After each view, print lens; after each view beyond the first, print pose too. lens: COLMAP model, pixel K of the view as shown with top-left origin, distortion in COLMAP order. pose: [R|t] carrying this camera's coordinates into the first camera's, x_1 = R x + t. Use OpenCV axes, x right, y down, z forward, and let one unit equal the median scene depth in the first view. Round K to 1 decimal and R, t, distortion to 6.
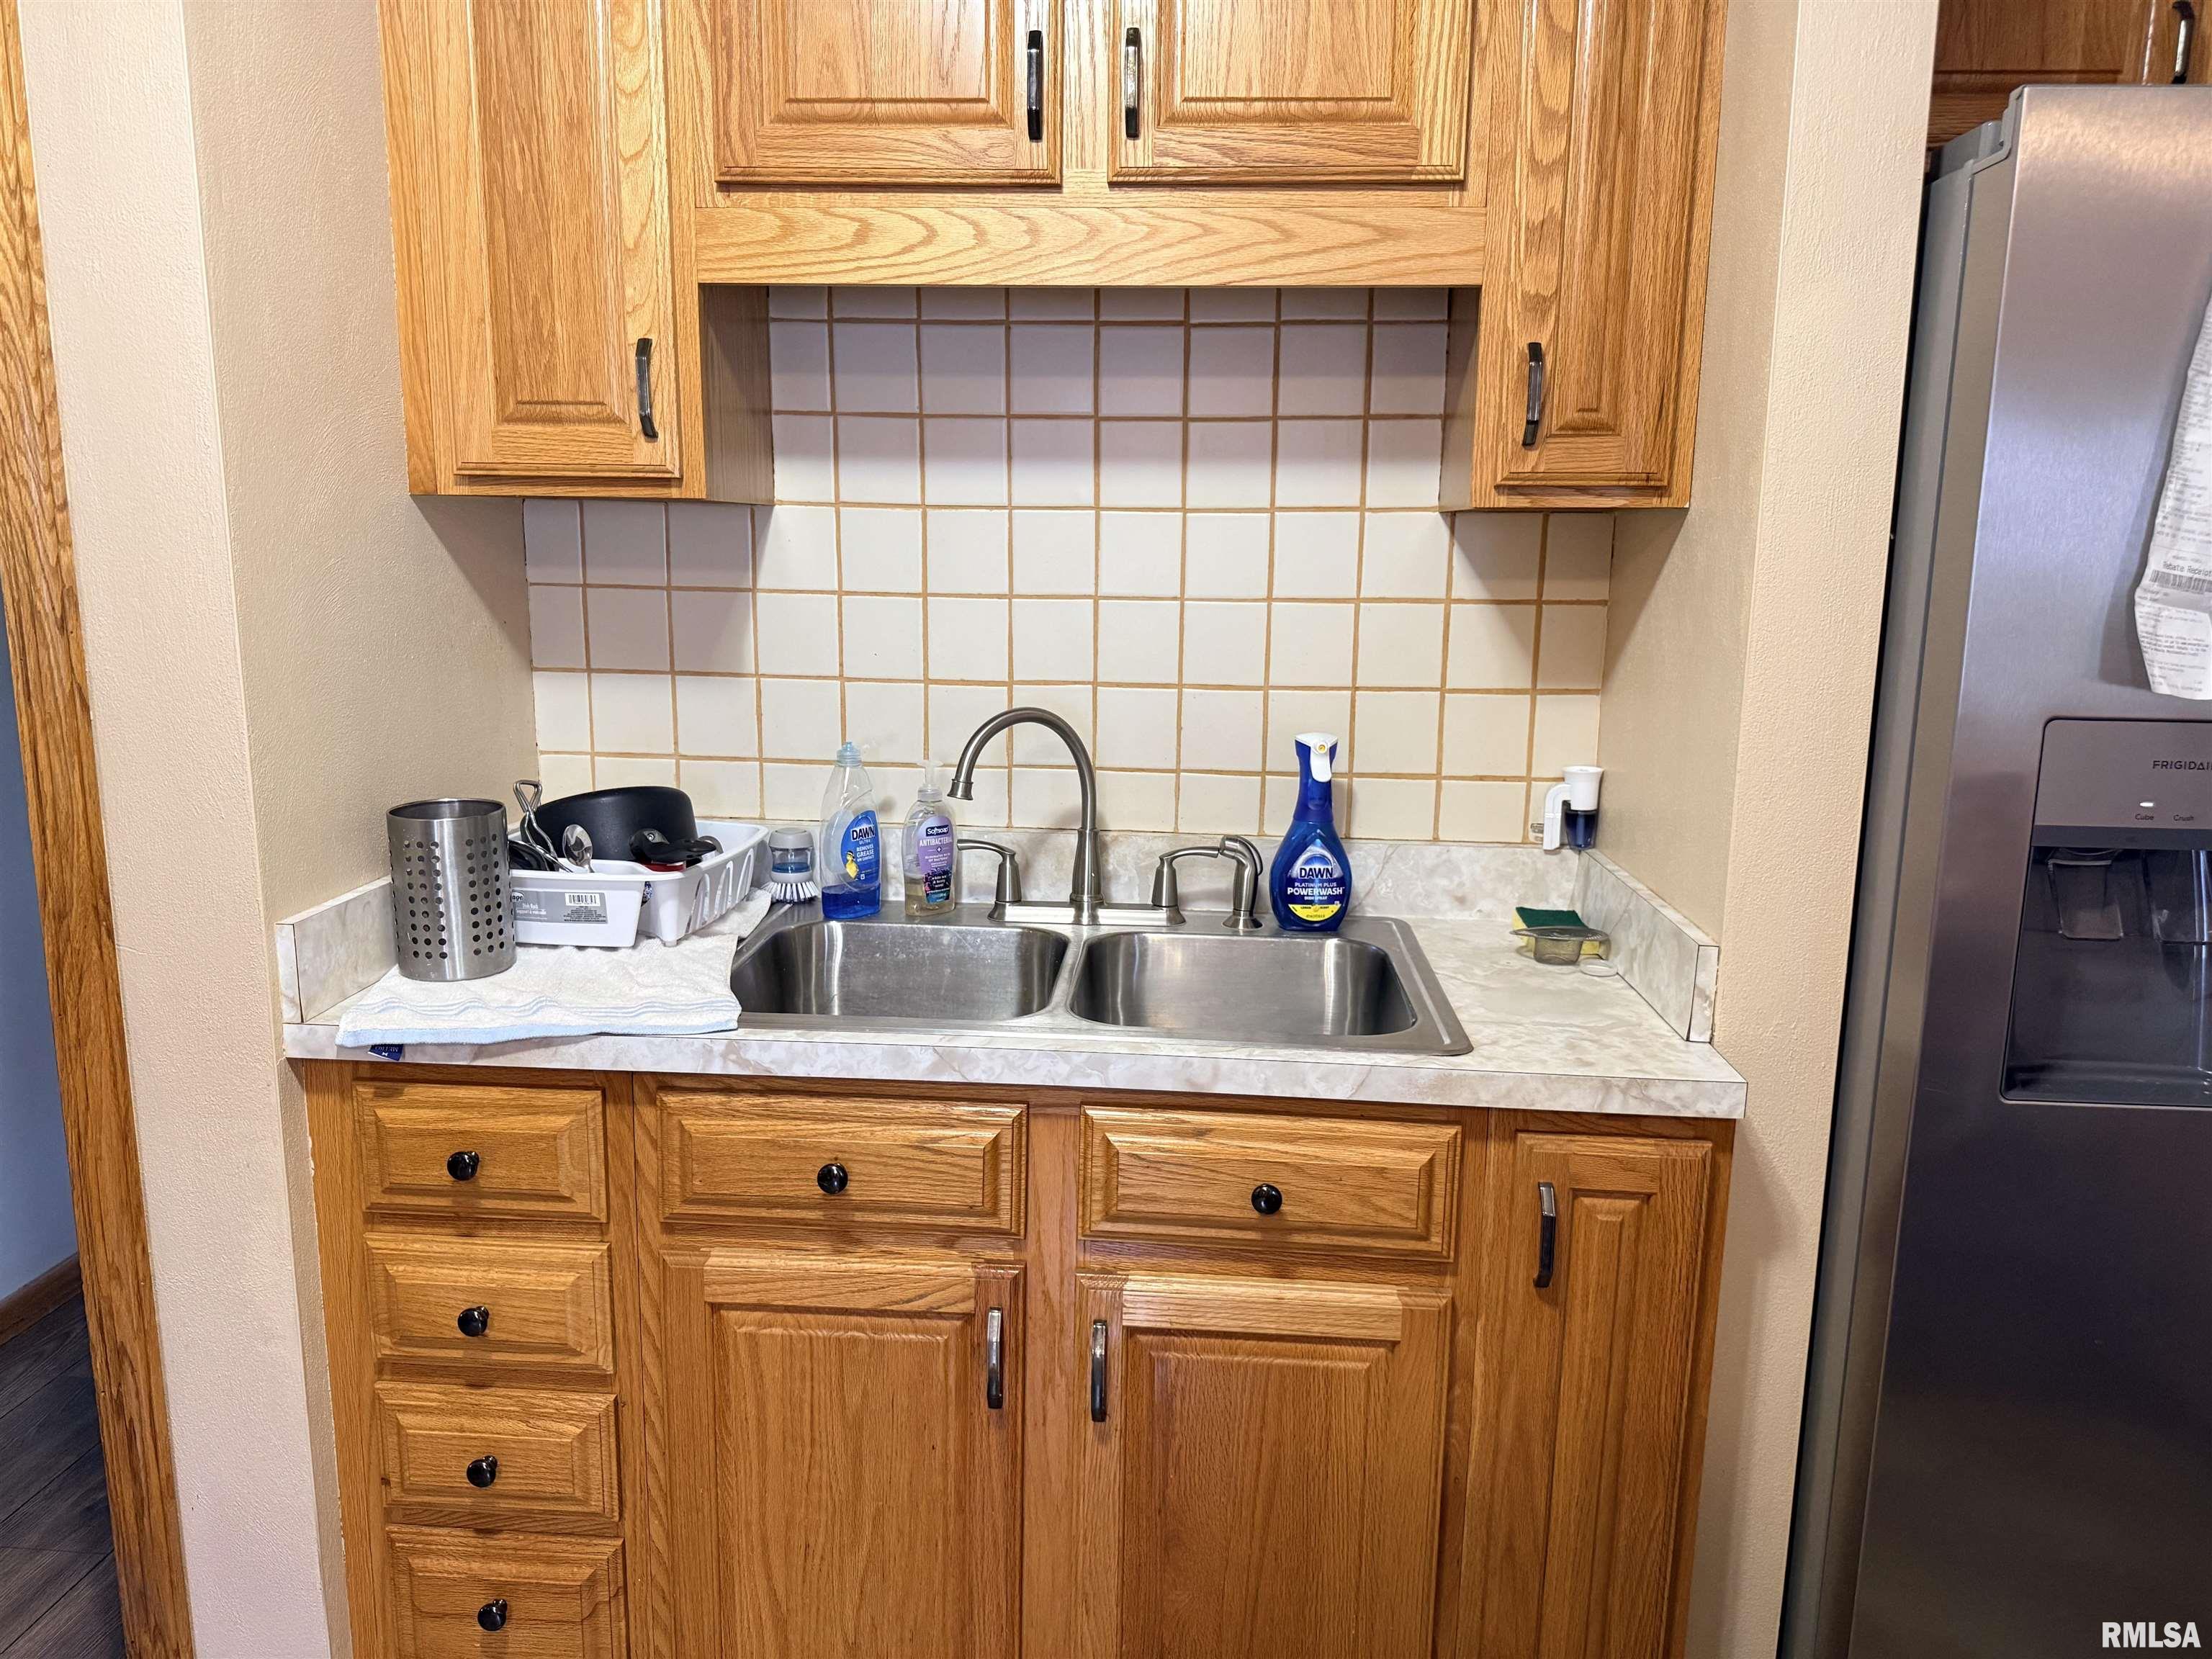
lens RADIAL K [[1567.3, 0, 1111.7], [0, 1567.3, 839.5], [0, 0, 1]] dist [0.114105, -0.195956]
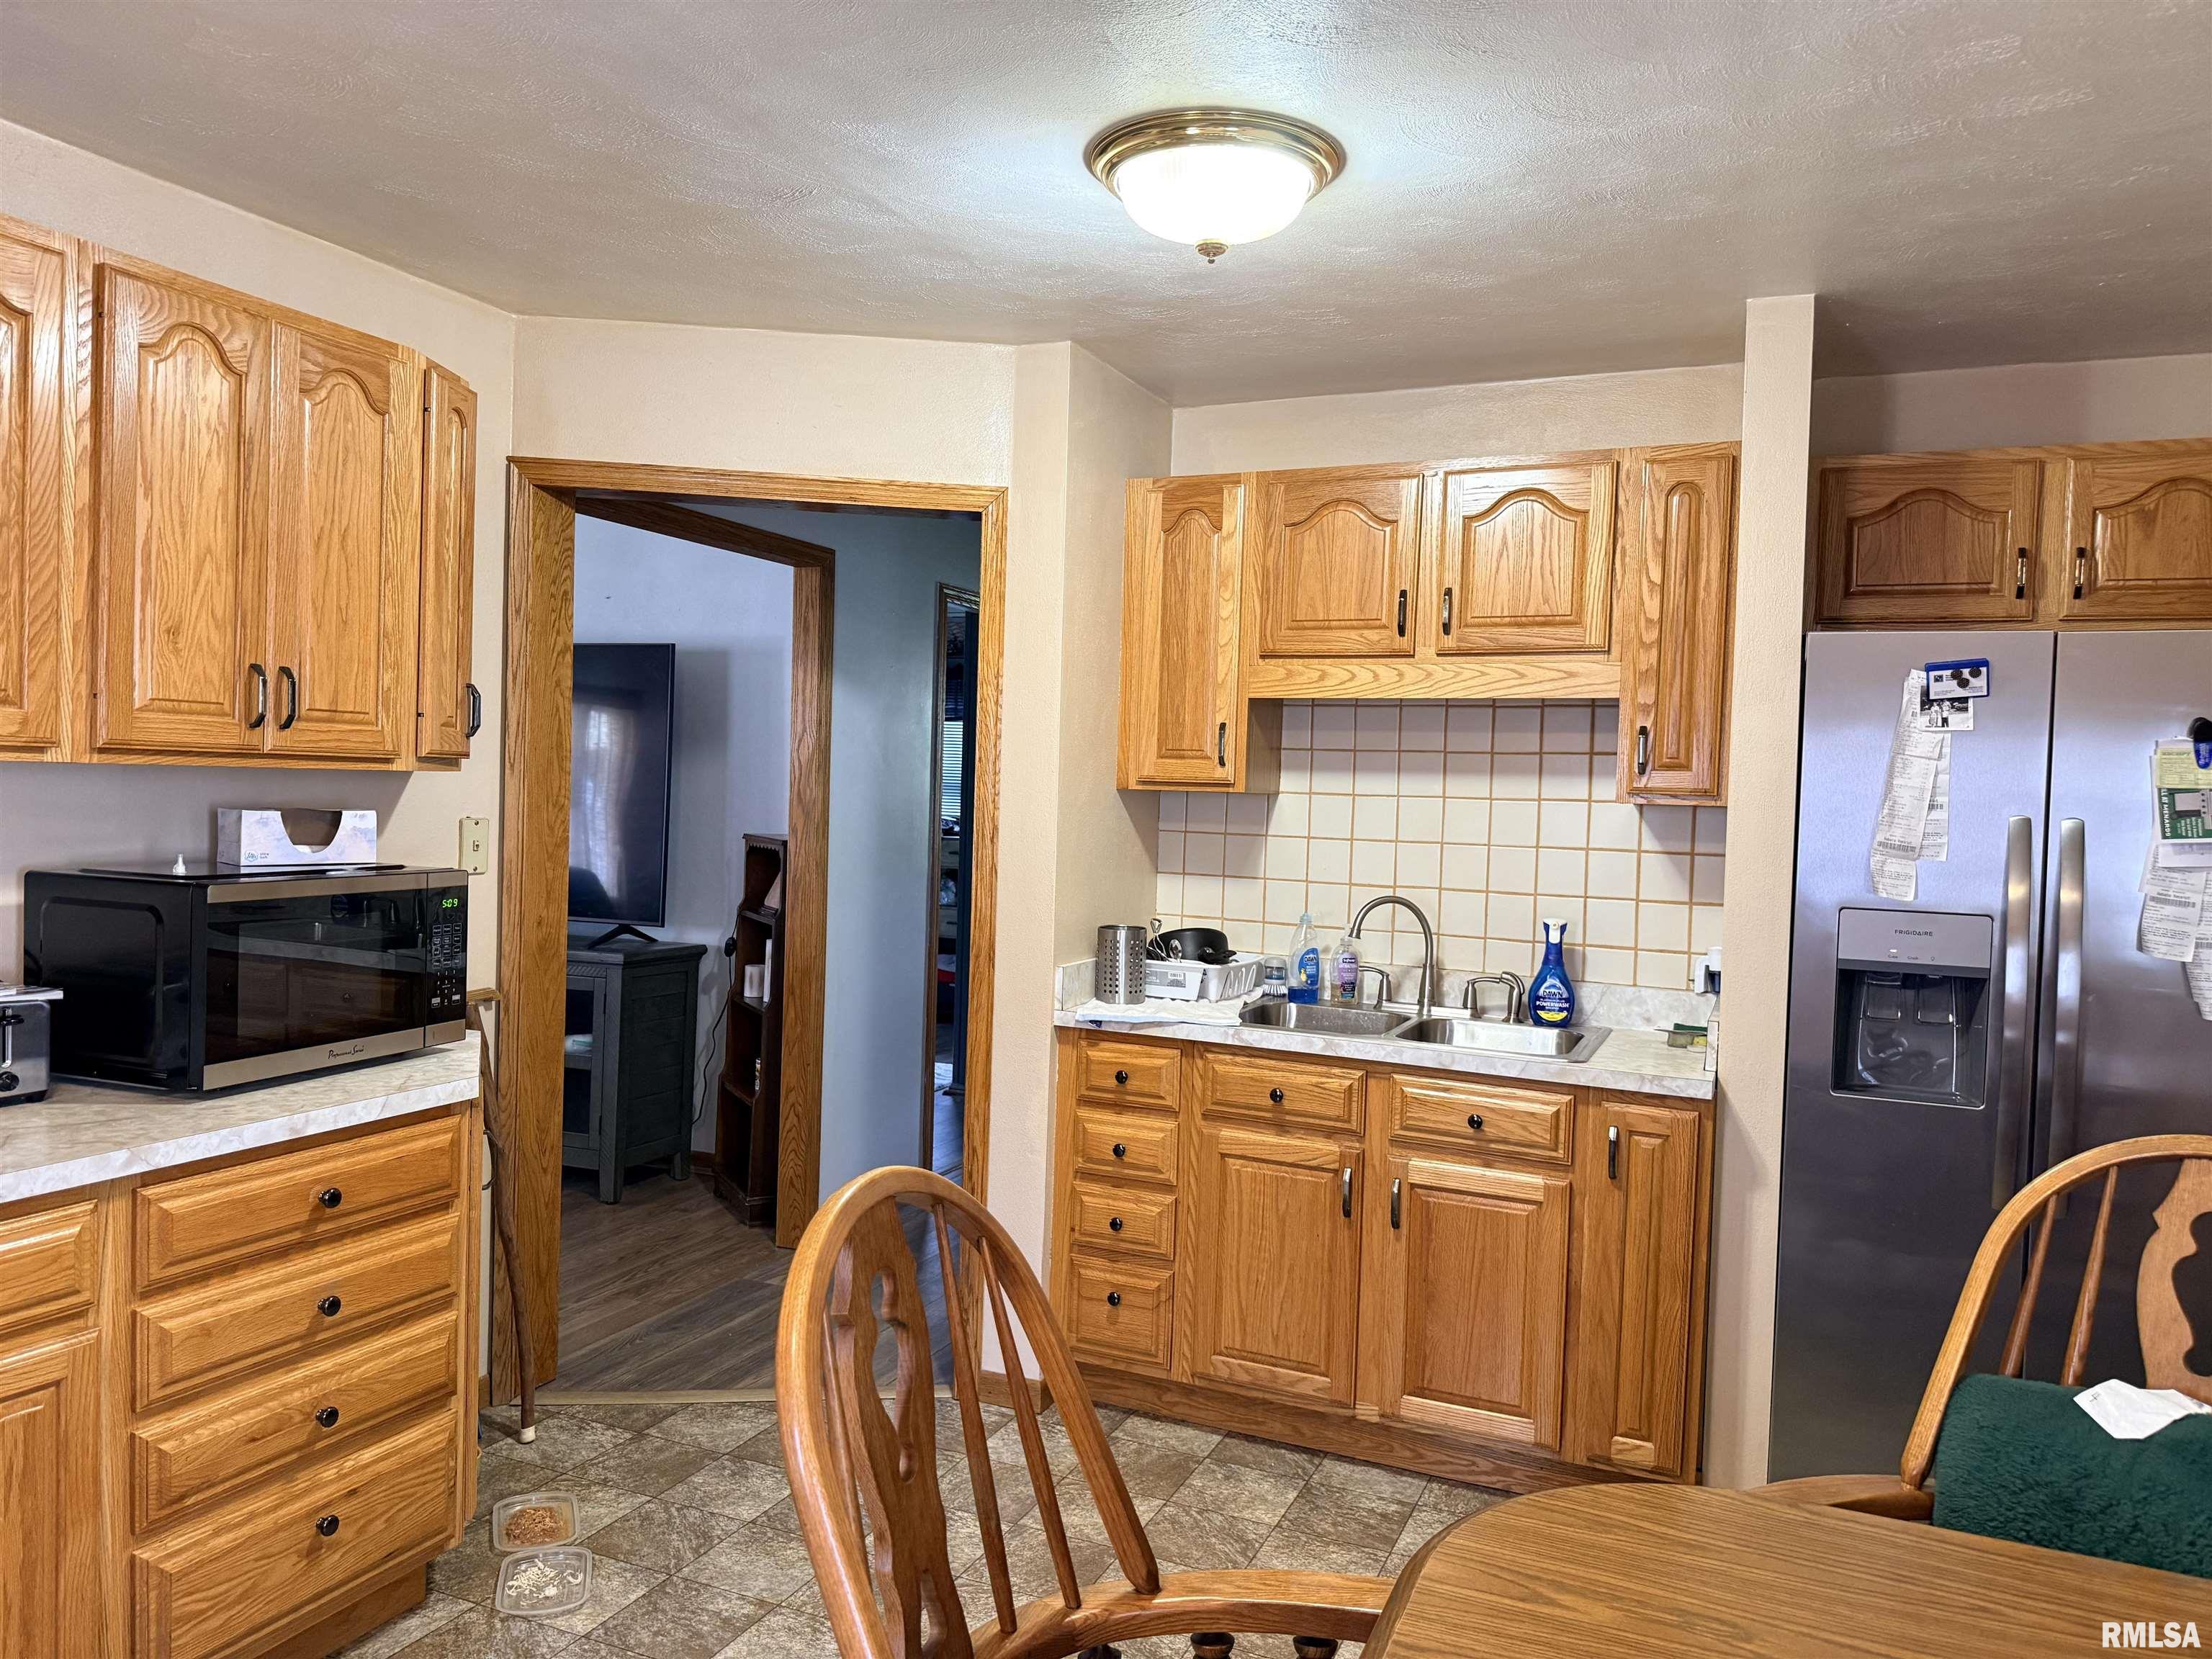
lens RADIAL K [[1562.2, 0, 1101.1], [0, 1562.2, 839.4], [0, 0, 1]] dist [0.049642, -0.052734]
pose [[0.939340, 0.027669, -0.341869, 0.306892], [-0.082897, 0.985505, -0.148011, 0.189640], [0.332819, 0.167372, 0.928019, -1.090248]]
